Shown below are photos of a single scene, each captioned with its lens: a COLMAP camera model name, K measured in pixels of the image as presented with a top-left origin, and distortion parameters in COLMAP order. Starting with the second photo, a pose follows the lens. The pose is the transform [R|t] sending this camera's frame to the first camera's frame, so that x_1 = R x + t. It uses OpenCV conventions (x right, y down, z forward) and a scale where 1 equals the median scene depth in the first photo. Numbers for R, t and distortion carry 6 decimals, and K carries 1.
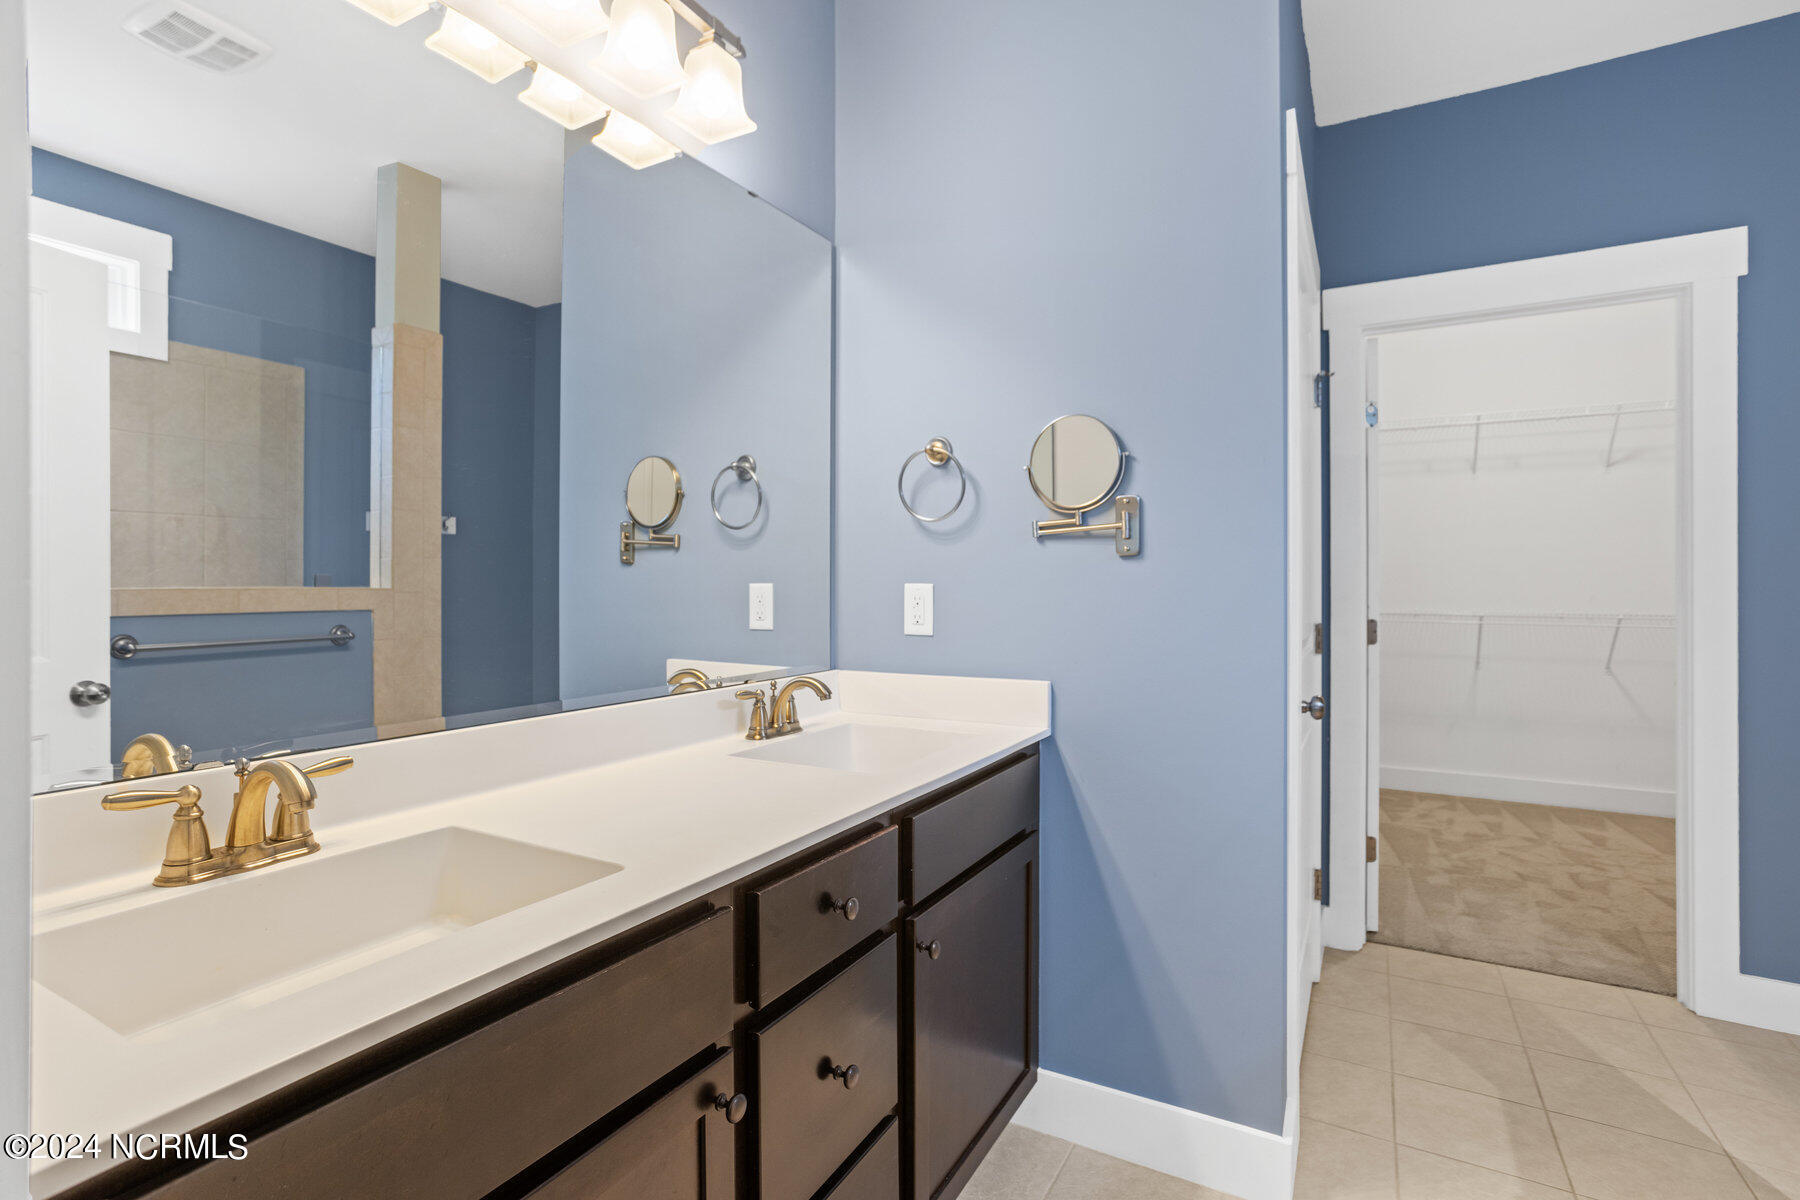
lens RADIAL K [[851.7, 0, 875.2], [0, 851.7, 585.3], [0, 0, 1]] dist [0.002640, 0.000198]
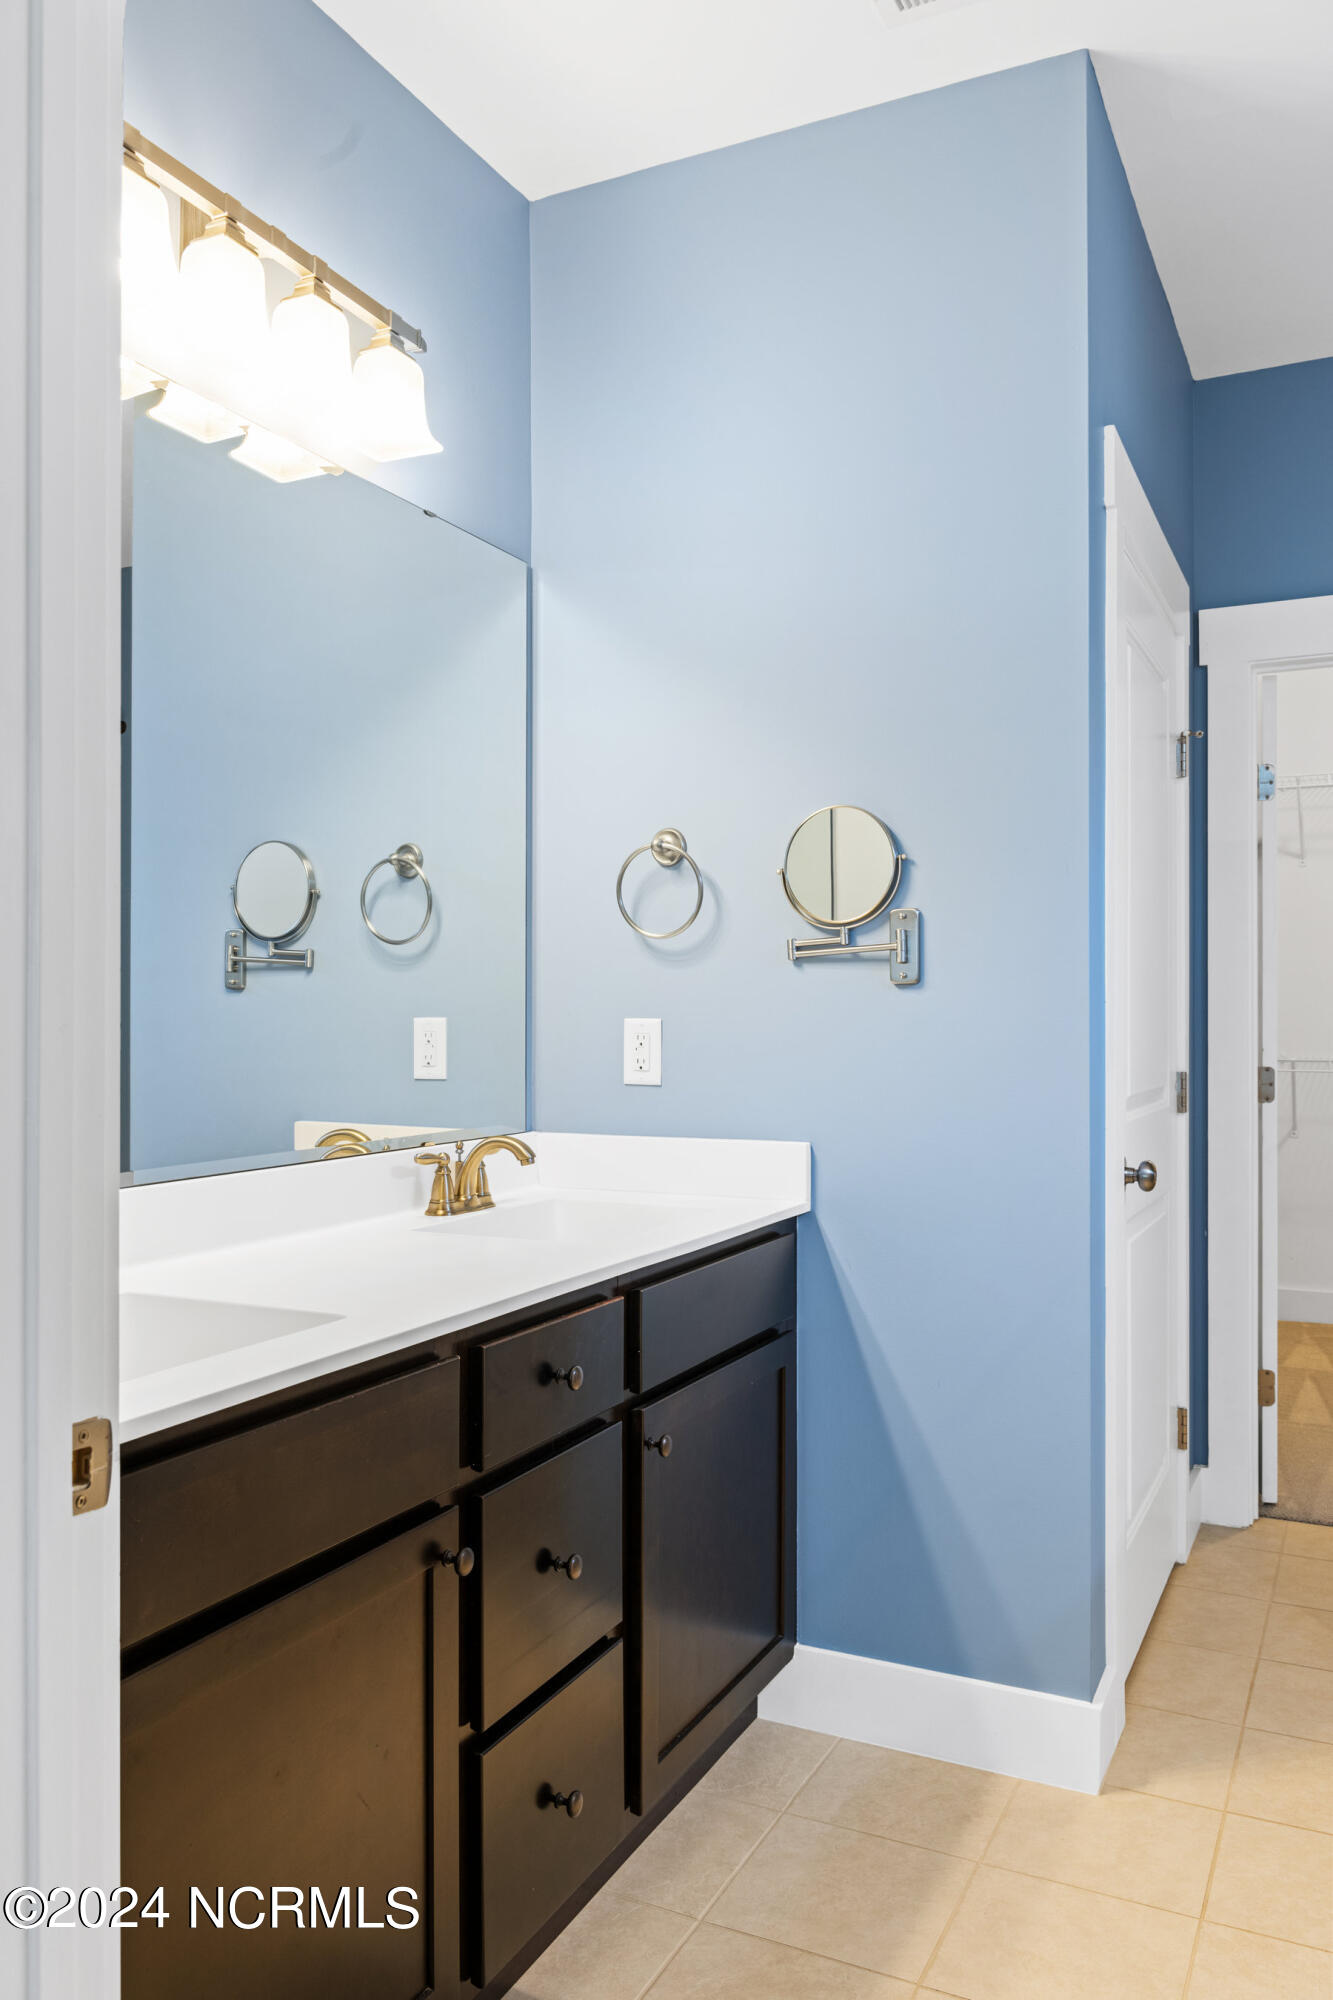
lens RADIAL K [[1493.4, 0, 666.5], [0, 1493.4, 1000.0], [0, 0, 1]] dist [0.002380, 0.000904]
pose [[0.996934, 0.002089, 0.078214, -0.034299], [-0.001264, 0.999943, -0.010607, -0.004142], [-0.078232, 0.010476, 0.996880, -0.362353]]
